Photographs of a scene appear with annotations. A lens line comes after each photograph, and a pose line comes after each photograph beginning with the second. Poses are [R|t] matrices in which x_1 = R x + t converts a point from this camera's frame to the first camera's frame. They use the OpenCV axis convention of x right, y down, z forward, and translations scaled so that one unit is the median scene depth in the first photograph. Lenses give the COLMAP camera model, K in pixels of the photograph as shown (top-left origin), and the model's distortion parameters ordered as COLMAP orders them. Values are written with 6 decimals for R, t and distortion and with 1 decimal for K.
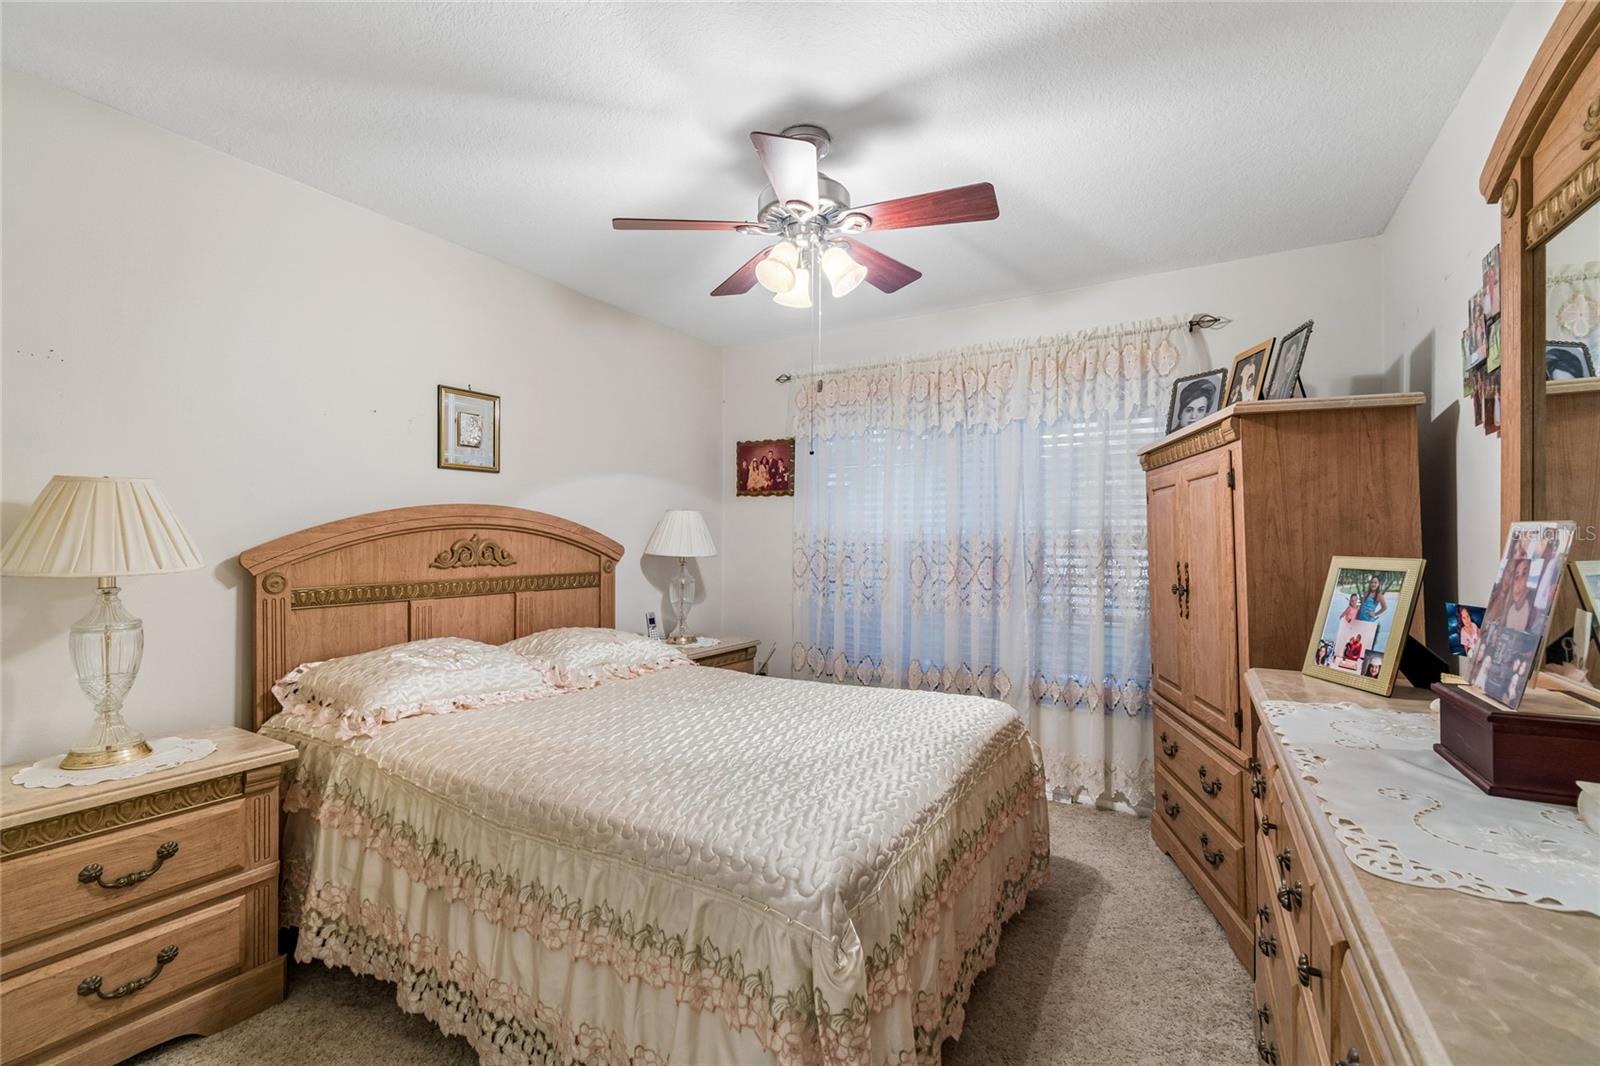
lens RADIAL K [[713.1, 0, 800.5], [0, 713.1, 534.8], [0, 0, 1]] dist [0.001624, -0.000470]
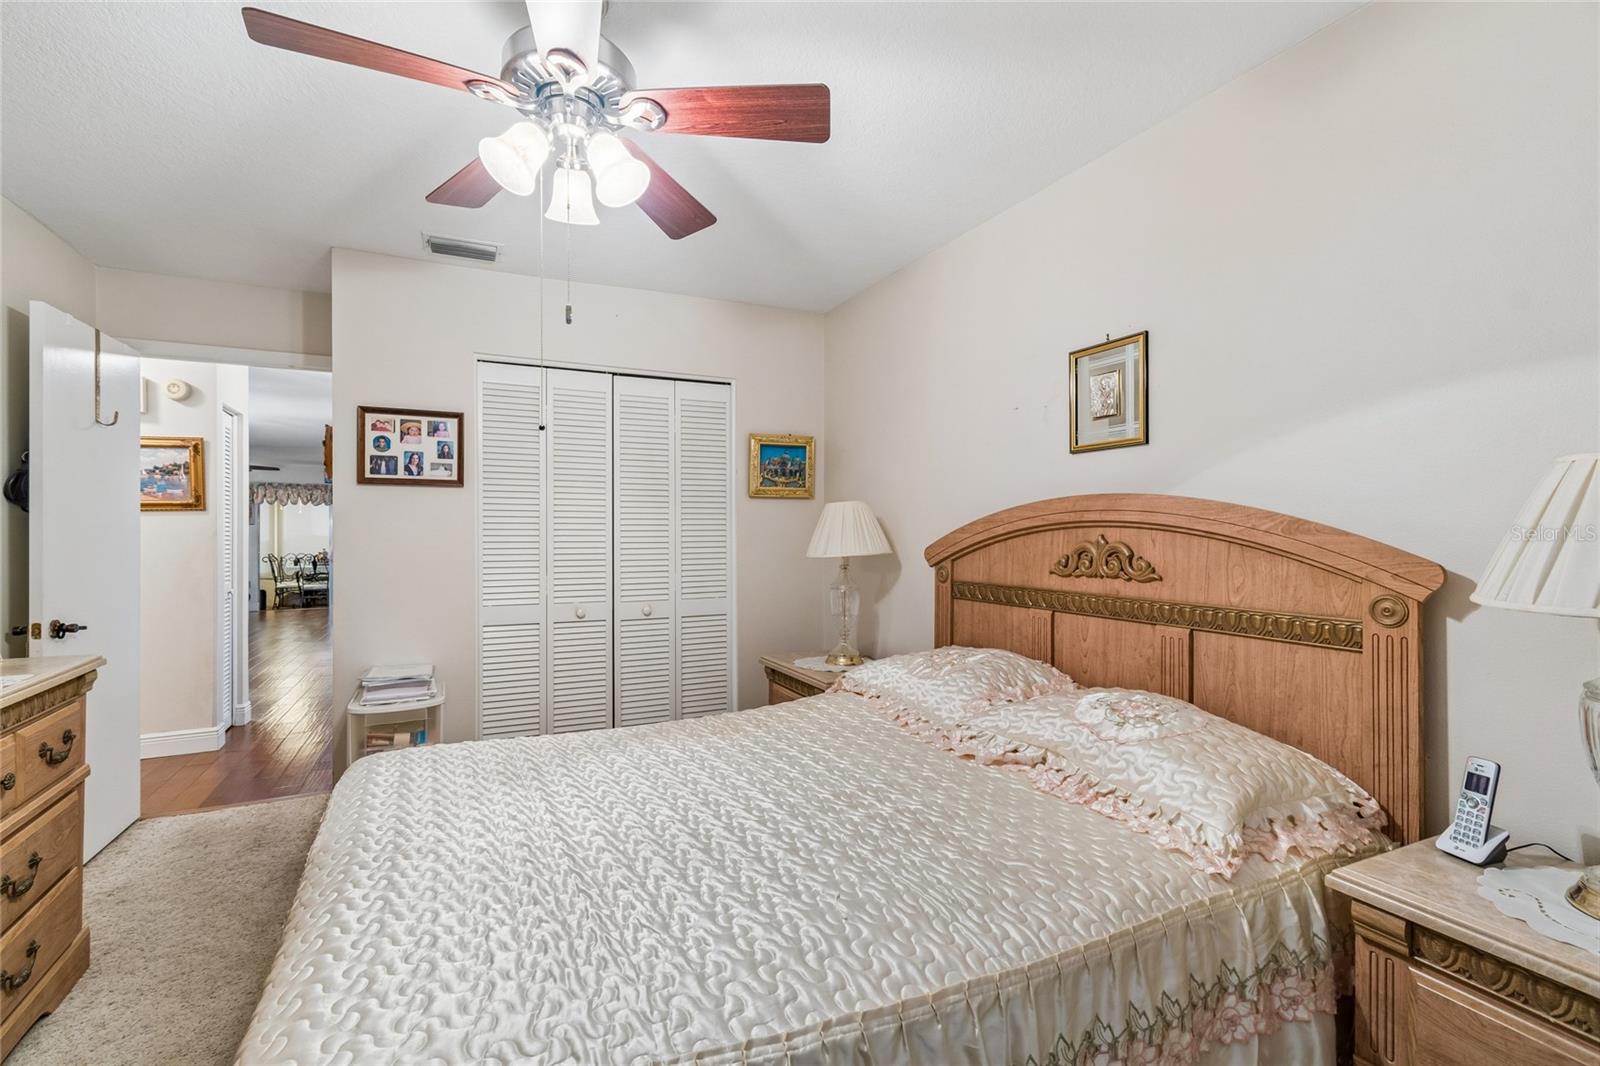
lens RADIAL K [[713.1, 0, 797.7], [0, 713.1, 530.2], [0, 0, 1]] dist [0.001624, -0.000470]
pose [[-0.577662, -0.000086, -0.816276, 0.339801], [0.001986, 0.999997, -0.001510, -0.005100], [0.816274, -0.002493, -0.577660, 1.194858]]
